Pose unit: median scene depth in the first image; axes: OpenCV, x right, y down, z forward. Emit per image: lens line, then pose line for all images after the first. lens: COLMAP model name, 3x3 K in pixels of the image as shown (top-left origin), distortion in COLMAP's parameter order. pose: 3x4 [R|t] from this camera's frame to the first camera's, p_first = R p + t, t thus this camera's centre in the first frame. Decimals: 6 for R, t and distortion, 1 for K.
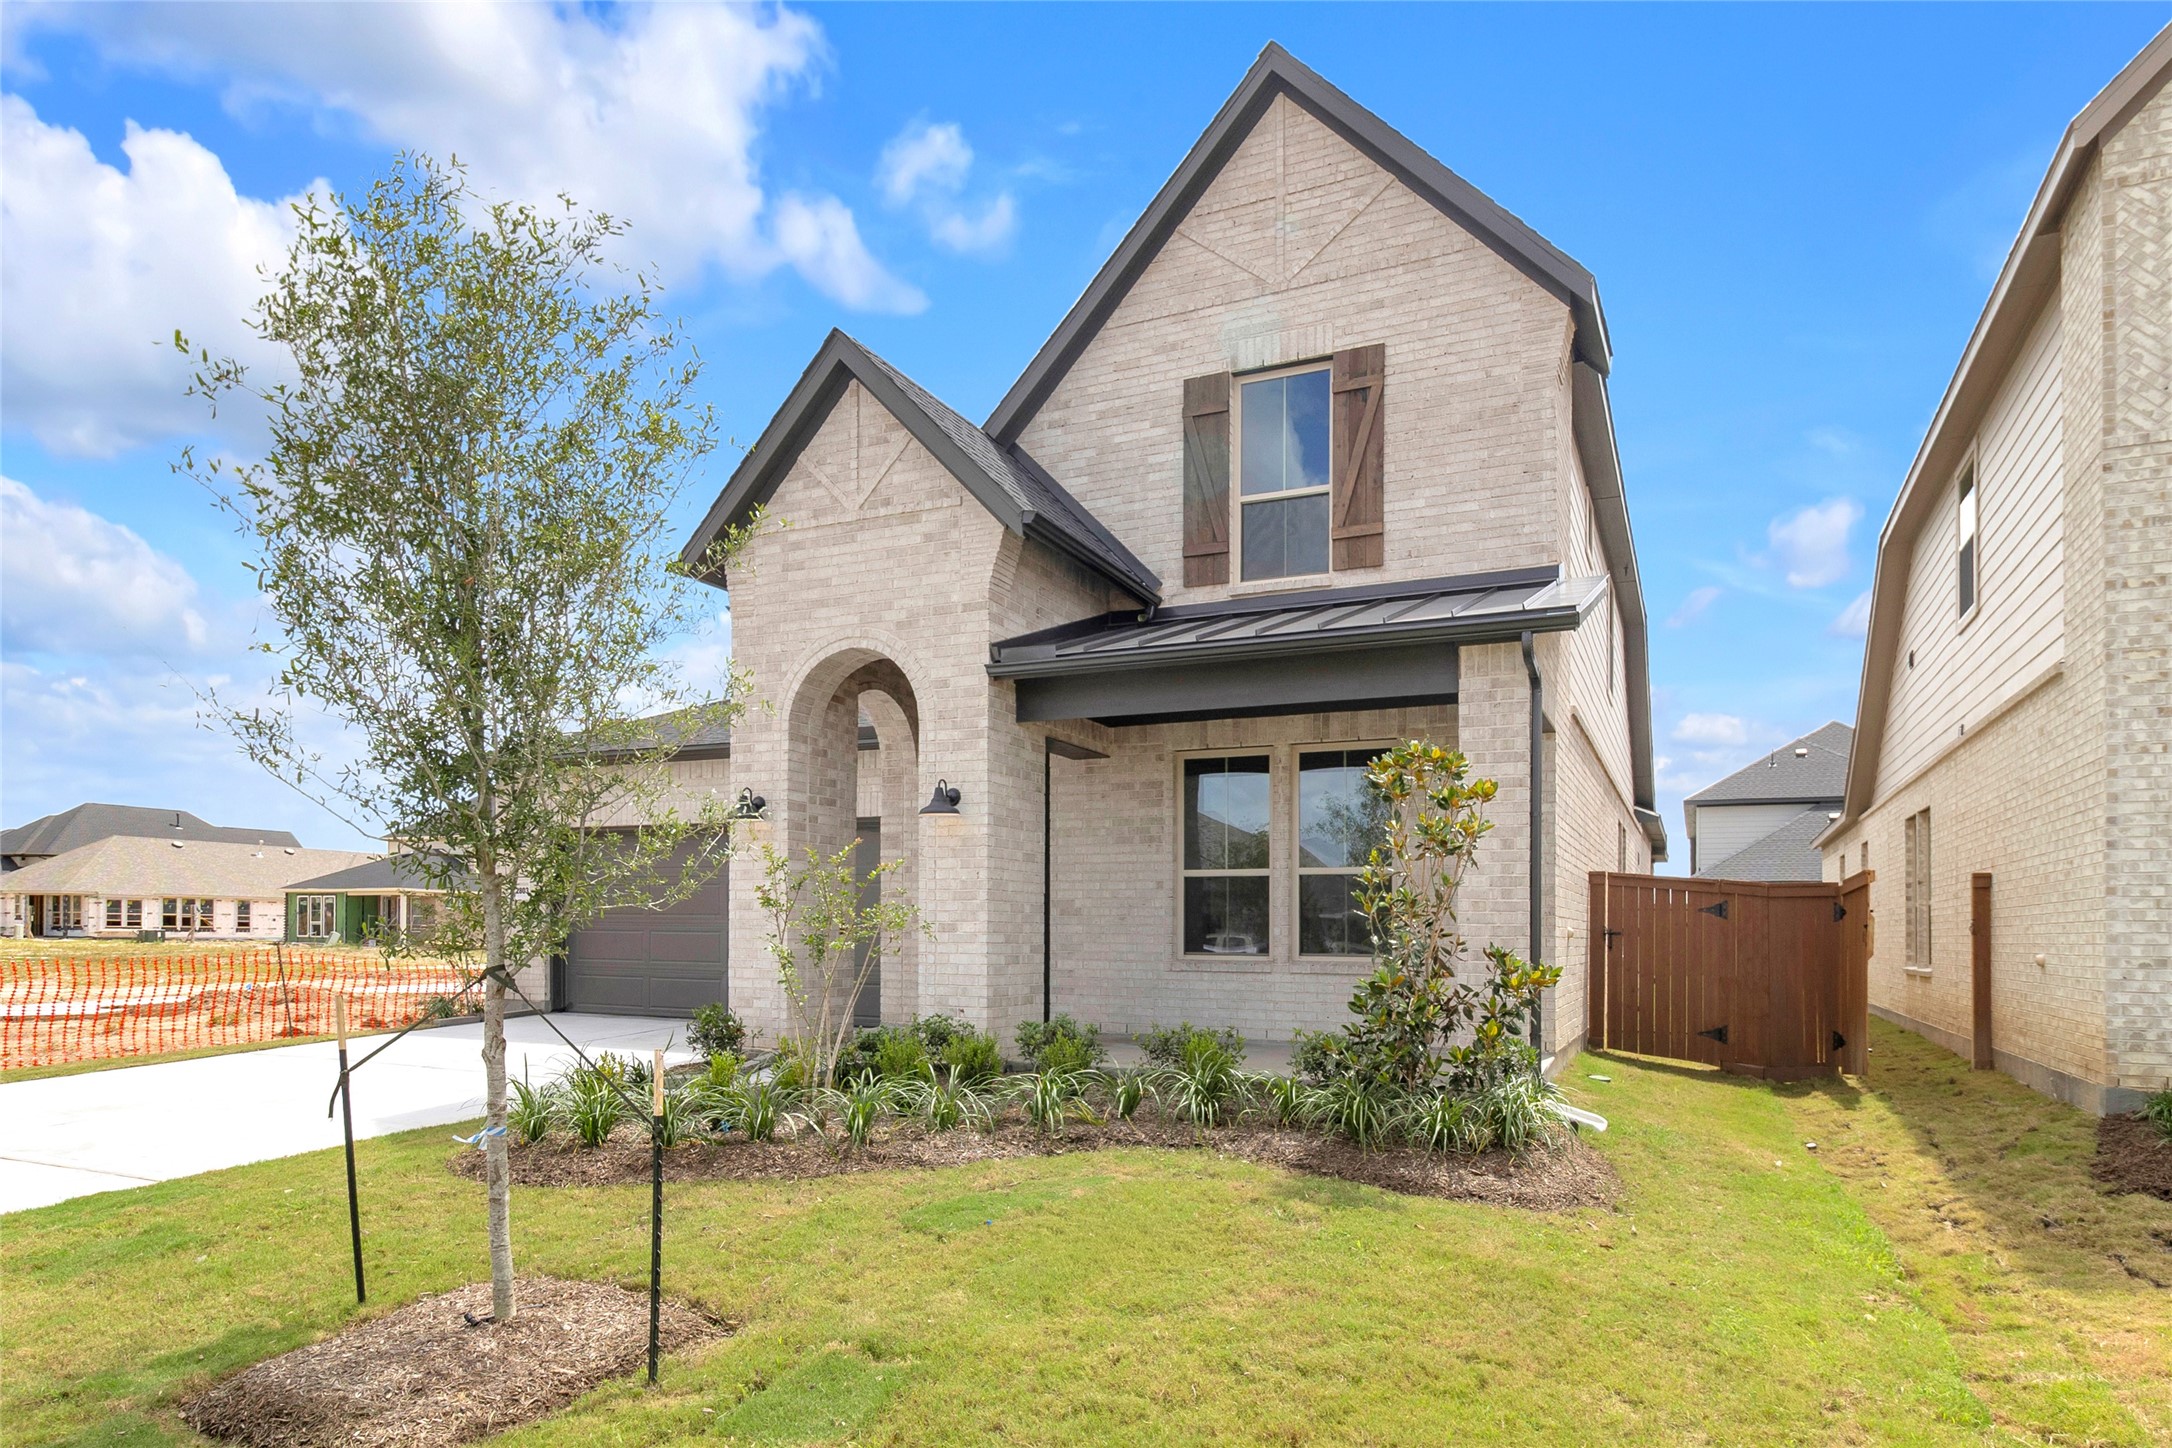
lens RADIAL K [[1294.9, 0, 1086.1], [0, 1294.9, 918.5], [0, 0, 1]] dist [0.000077, -0.000459]
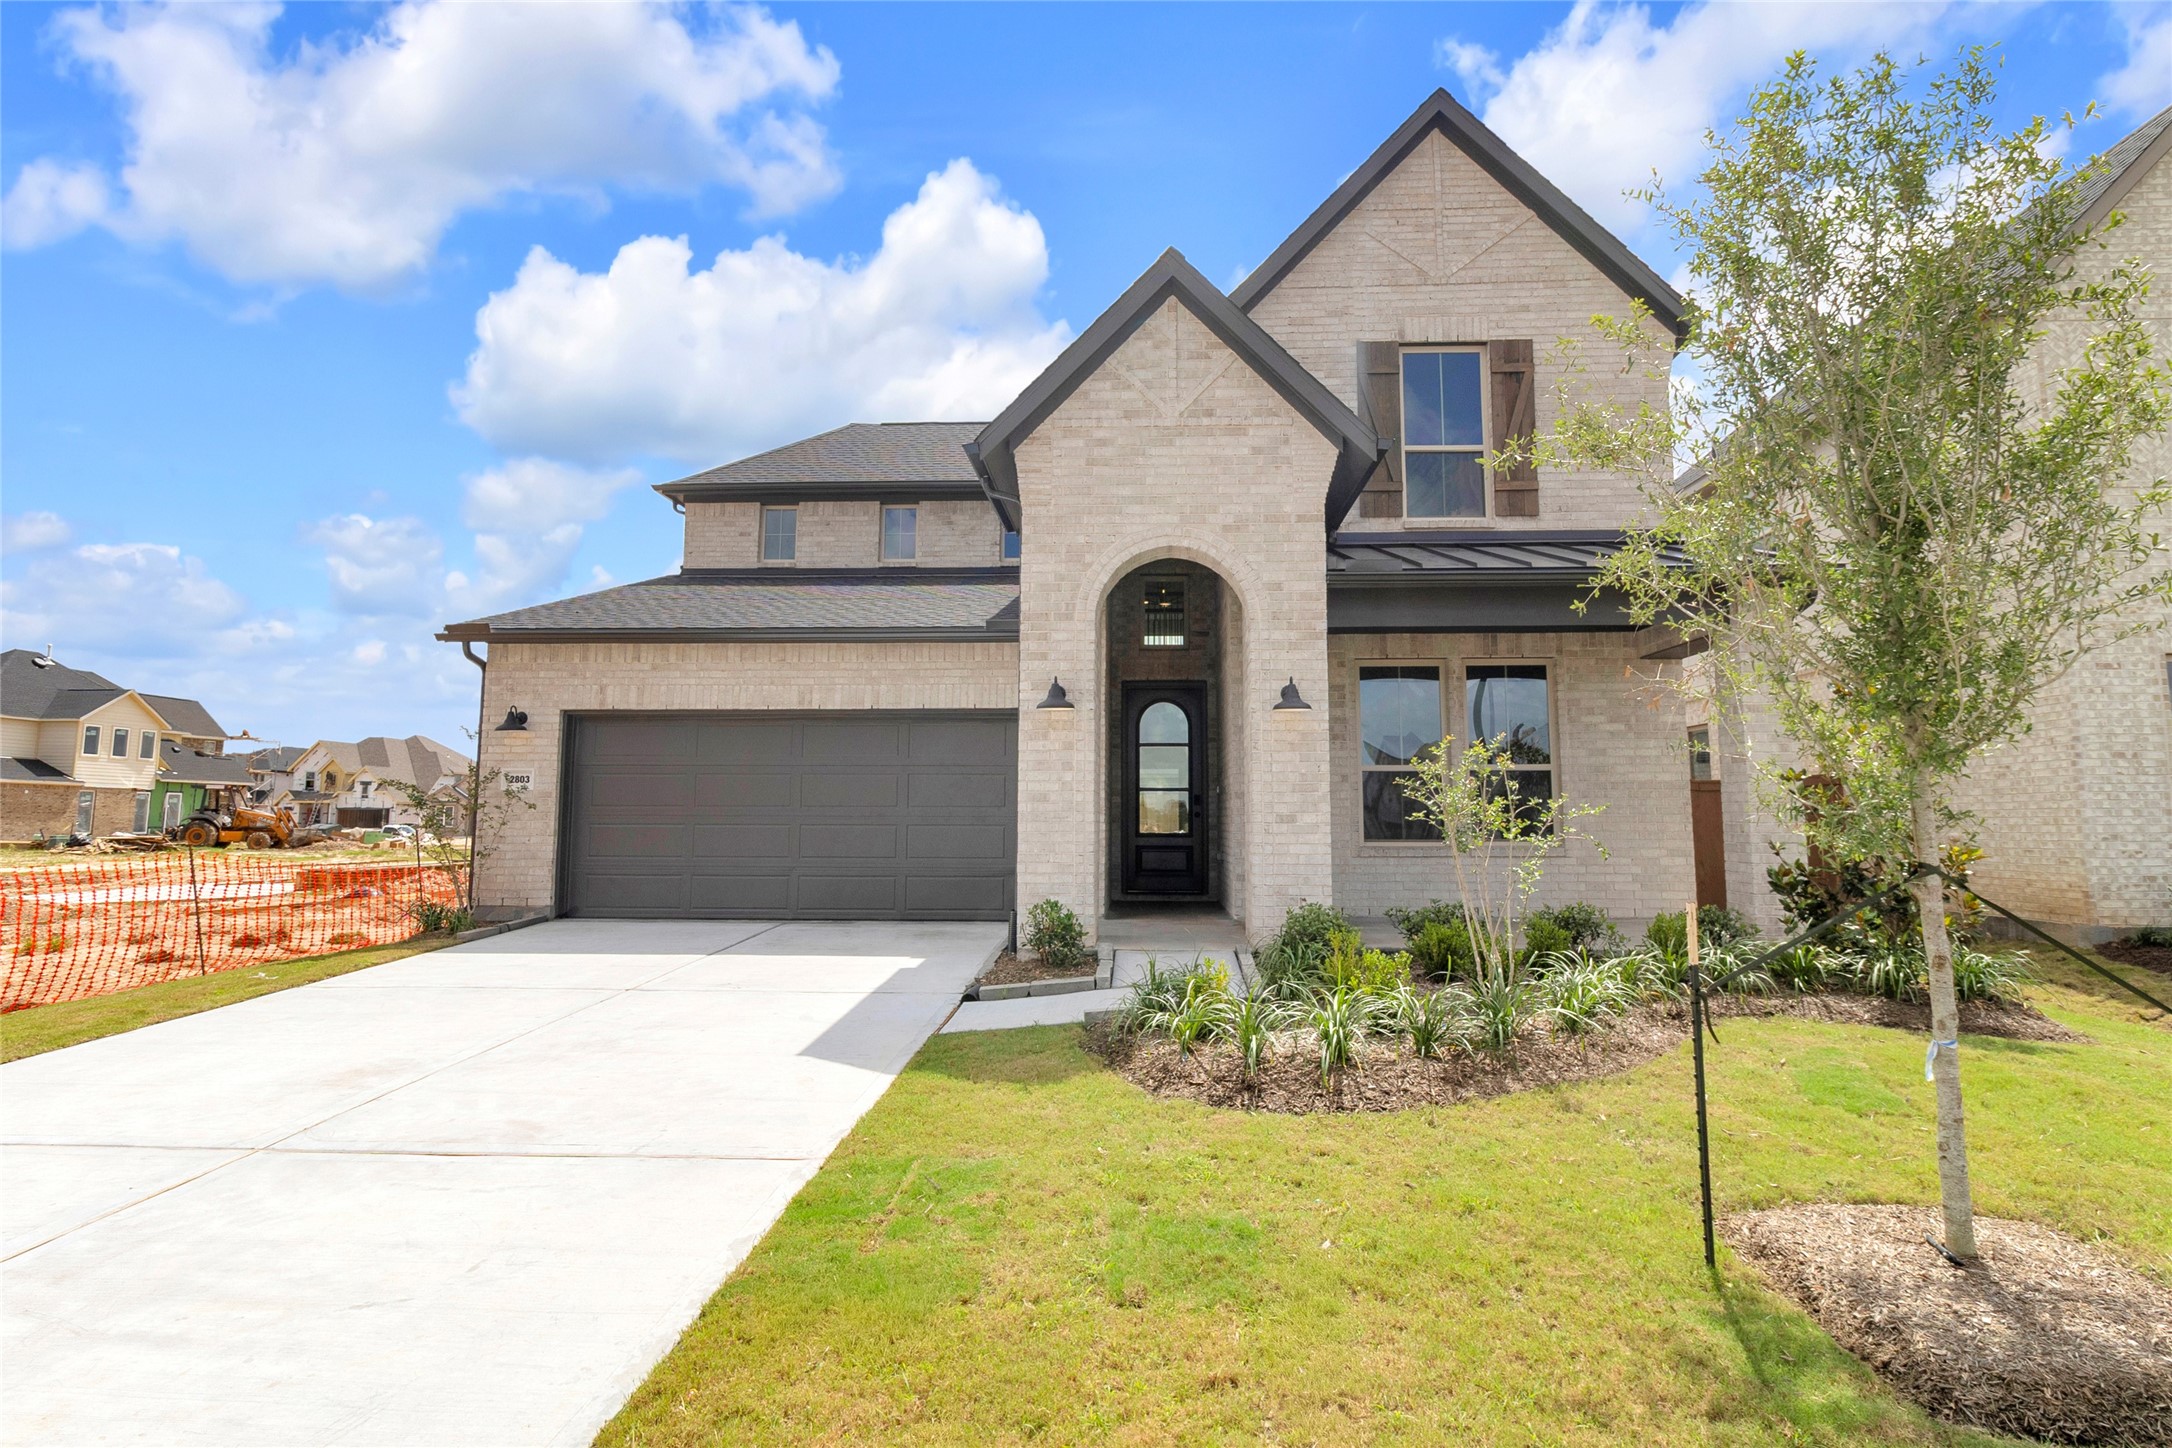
lens RADIAL K [[1151.5, 0, 1085.6], [0, 1151.5, 681.8], [0, 0, 1]] dist [-0.004088, -0.001201]
pose [[0.922259, 0.038889, 0.384612, -0.580857], [0.002913, 0.994200, -0.107511, -0.003209], [-0.386562, 0.100273, 0.916796, 0.194829]]
